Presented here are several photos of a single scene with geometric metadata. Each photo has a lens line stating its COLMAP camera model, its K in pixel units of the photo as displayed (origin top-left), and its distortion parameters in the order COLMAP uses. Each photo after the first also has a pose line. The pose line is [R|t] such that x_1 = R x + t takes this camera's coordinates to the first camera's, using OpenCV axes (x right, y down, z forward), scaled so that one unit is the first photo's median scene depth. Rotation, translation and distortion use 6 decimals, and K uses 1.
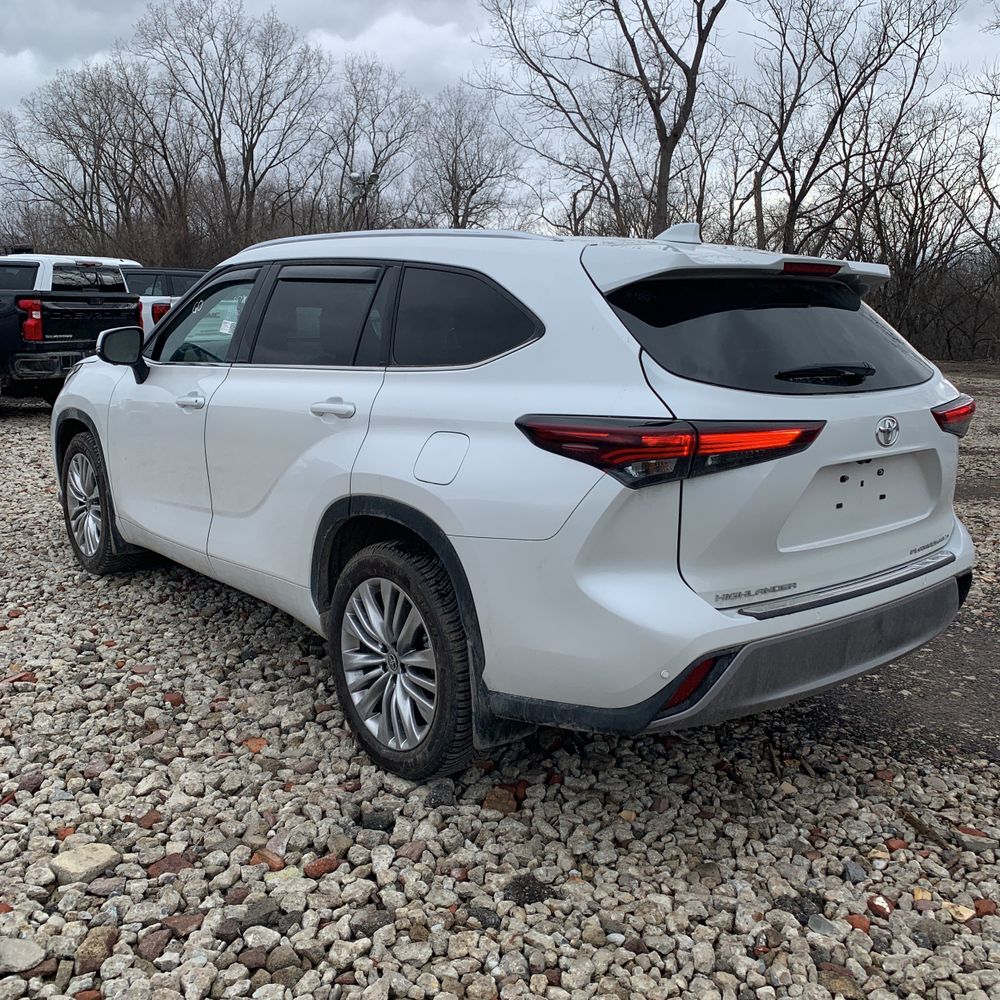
lens RADIAL K [[1006.8, 0, 500.0], [0, 1006.8, 500.0], [0, 0, 1]] dist [0.048430, -0.051053]
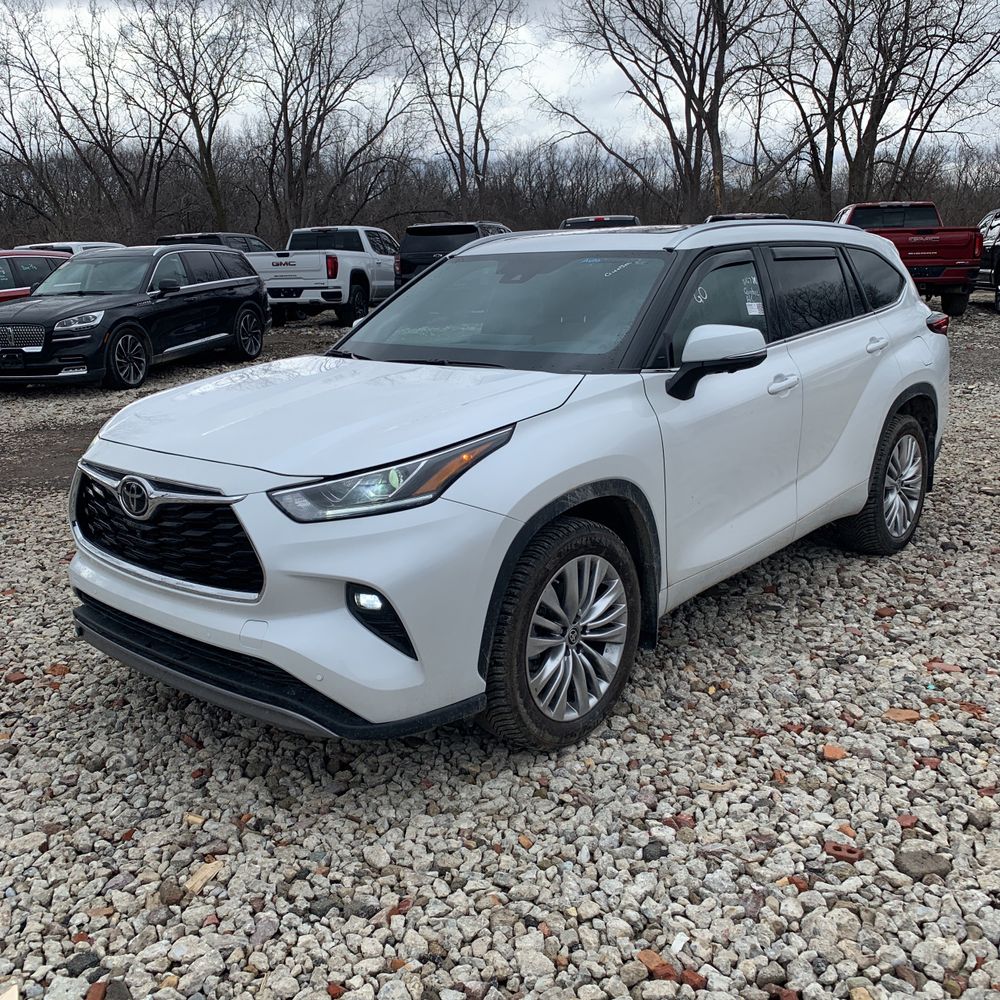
lens RADIAL K [[1011.5, 0, 511.0], [0, 1011.5, 490.4], [0, 0, 1]] dist [0.022876, -0.034124]
pose [[-0.156351, -0.237196, 0.958797, -1.467102], [0.217827, 0.938554, 0.267709, -0.381748], [-0.963382, 0.250709, -0.095076, 1.617033]]
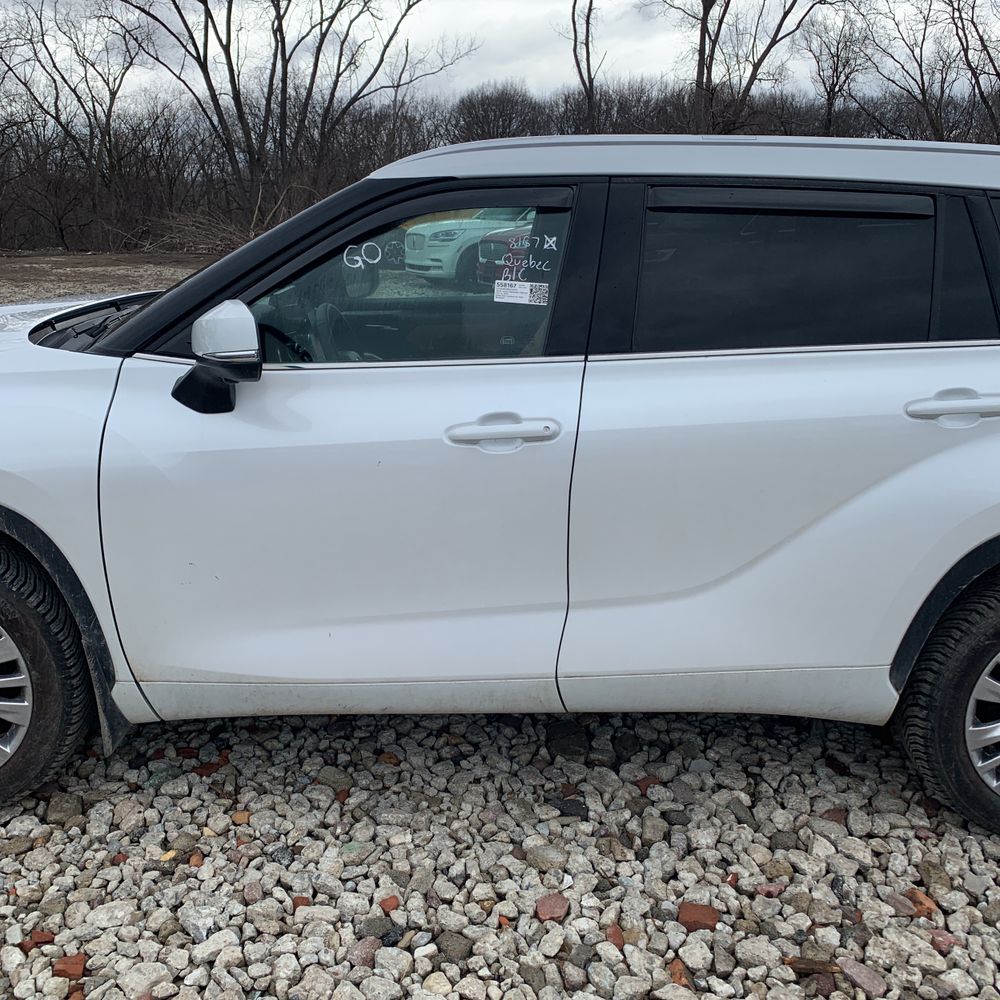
lens RADIAL K [[1006.8, 0, 500.0], [0, 1006.8, 500.0], [0, 0, 1]] dist [0.048430, -0.051053]
pose [[0.634862, -0.223077, 0.739721, -0.855092], [0.141884, 0.974791, 0.172196, -0.183606], [-0.759486, -0.004366, 0.650509, 0.747131]]
